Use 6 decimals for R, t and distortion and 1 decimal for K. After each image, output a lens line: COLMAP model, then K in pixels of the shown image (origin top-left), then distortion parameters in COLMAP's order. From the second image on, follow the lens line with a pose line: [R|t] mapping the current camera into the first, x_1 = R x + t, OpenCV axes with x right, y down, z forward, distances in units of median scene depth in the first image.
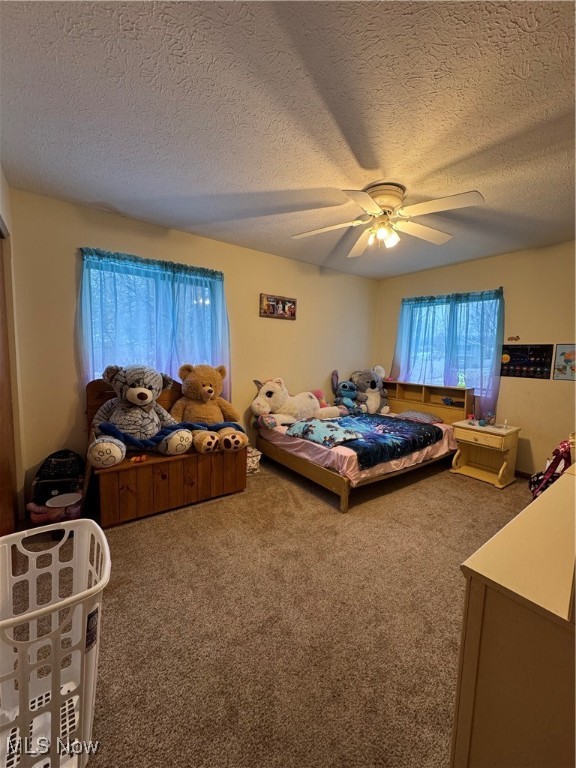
lens RADIAL K [[306.4, 0, 288.0], [0, 306.4, 384.0], [0, 0, 1]] dist [0.002800, -0.000102]
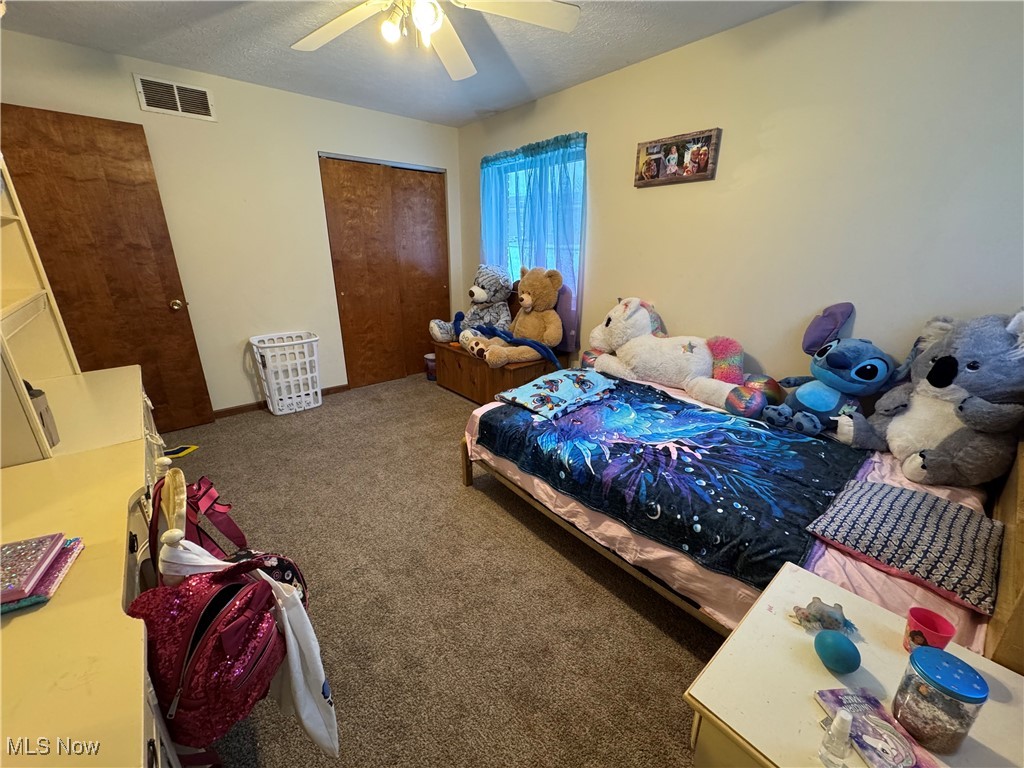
lens RADIAL K [[408.6, 0, 512.0], [0, 408.6, 384.0], [0, 0, 1]] dist [0.002800, -0.000102]
pose [[0.065301, 0.298194, -0.952269, 0.742645], [-0.102954, 0.951226, 0.290808, -0.066366], [0.992540, 0.079050, 0.092816, 0.718581]]
